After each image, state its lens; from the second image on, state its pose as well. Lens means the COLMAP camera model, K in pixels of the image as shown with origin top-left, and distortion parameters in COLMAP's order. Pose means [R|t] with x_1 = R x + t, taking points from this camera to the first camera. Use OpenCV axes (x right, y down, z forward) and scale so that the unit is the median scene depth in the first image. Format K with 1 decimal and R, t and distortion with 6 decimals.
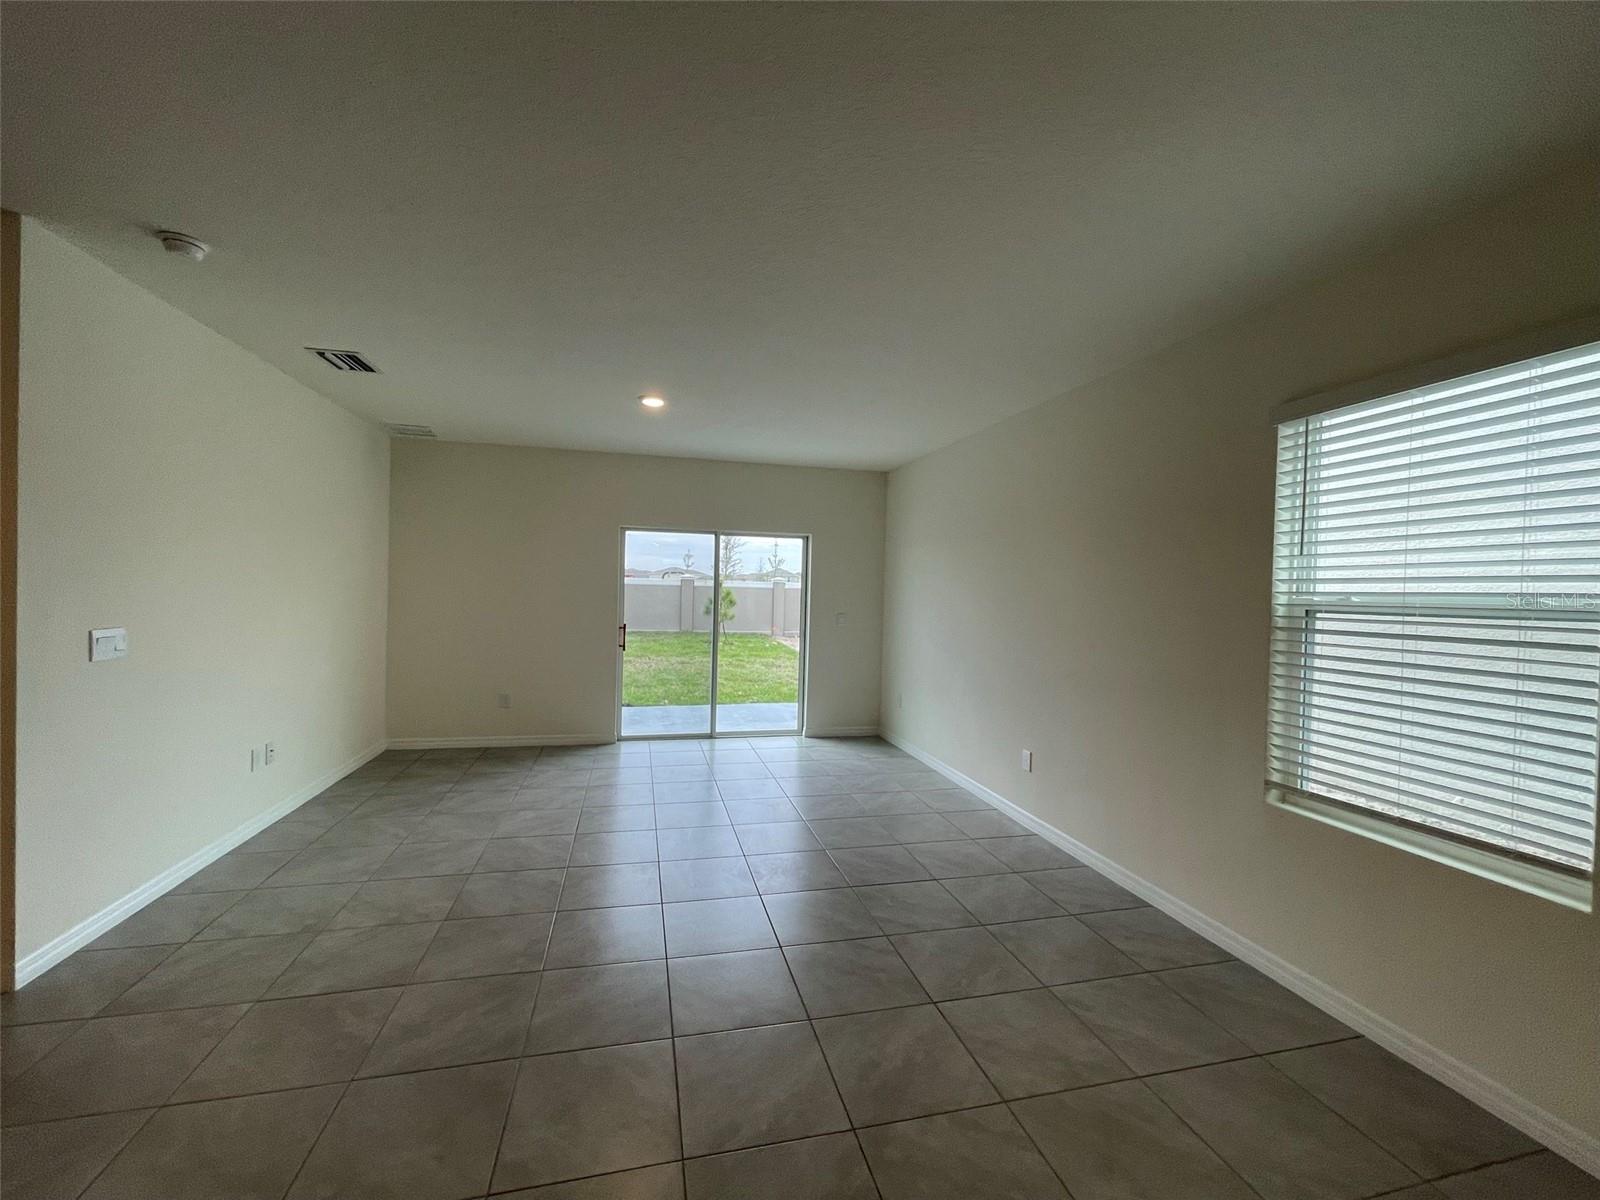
lens RADIAL K [[647.4, 0, 796.2], [0, 647.4, 596.3], [0, 0, 1]] dist [-0.002991, 0.000801]
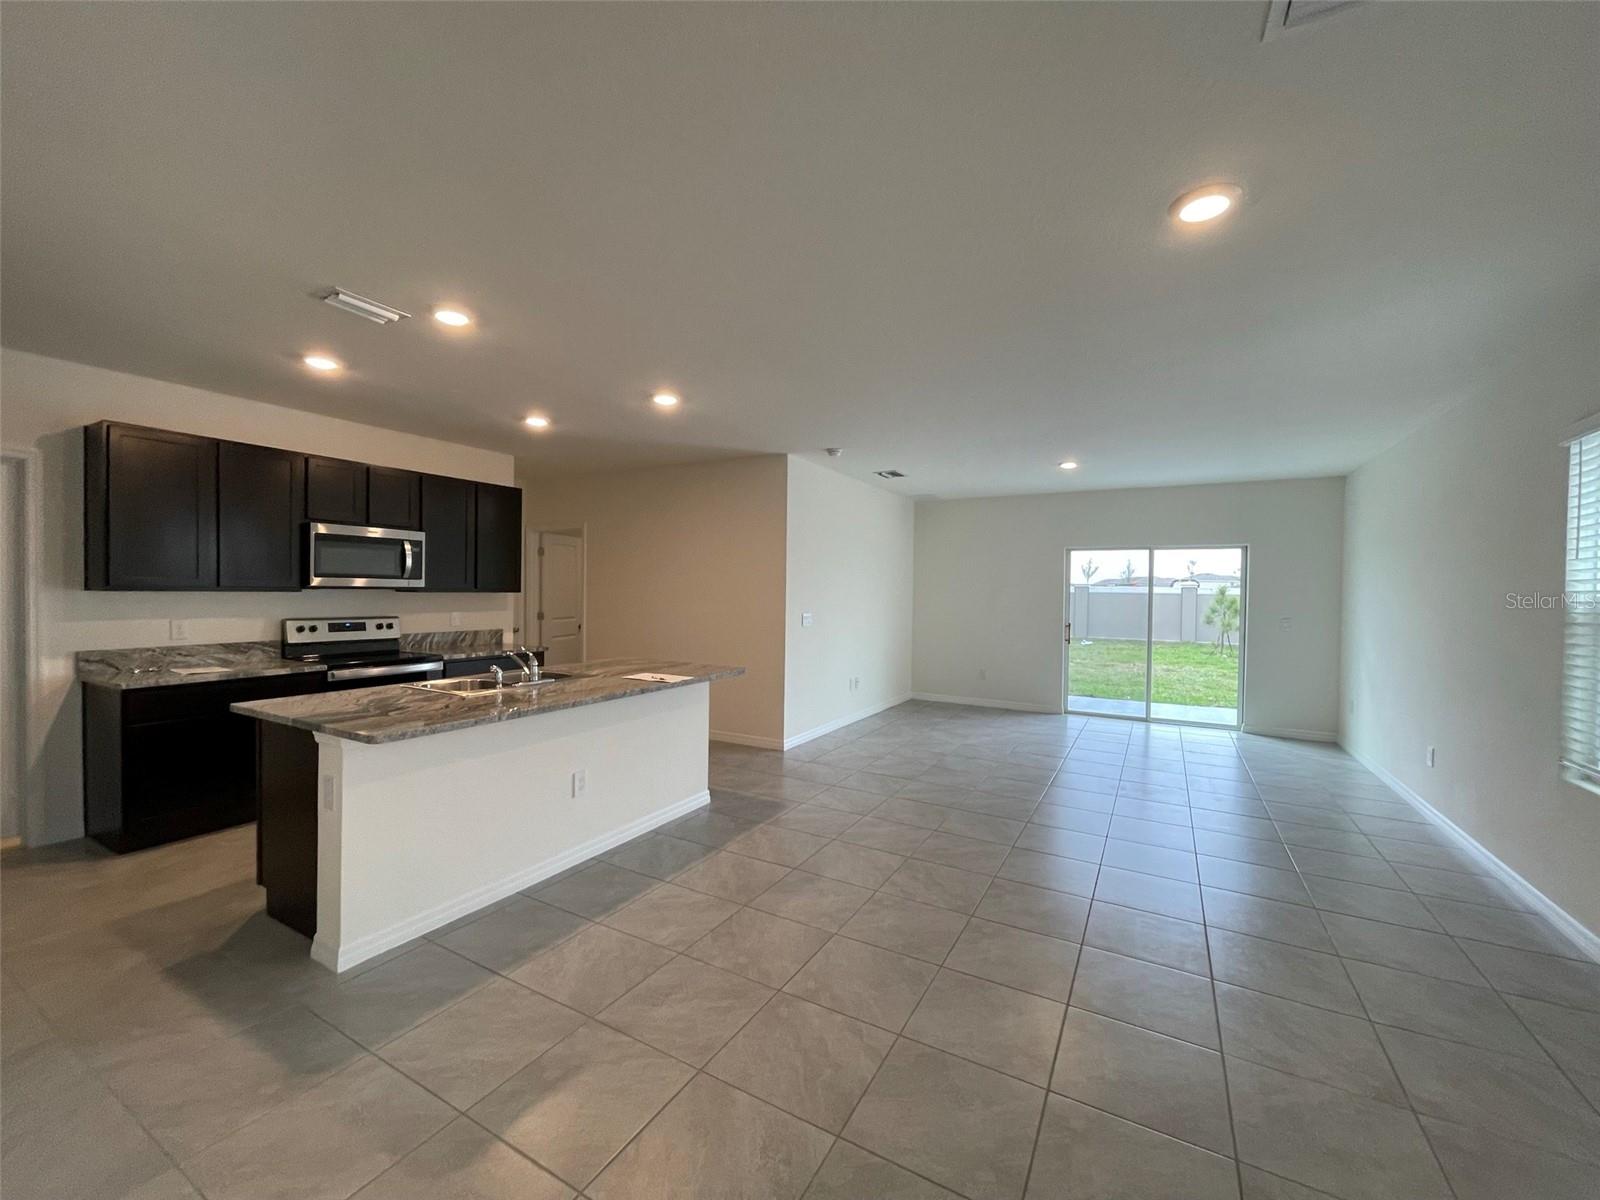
lens RADIAL K [[647.4, 0, 796.2], [0, 647.4, 596.3], [0, 0, 1]] dist [-0.002991, 0.000801]
pose [[0.728723, -0.006155, -0.684781, 0.224851], [-0.004844, 0.999888, -0.014142, 0.010172], [0.684791, 0.013622, 0.728612, -0.321043]]
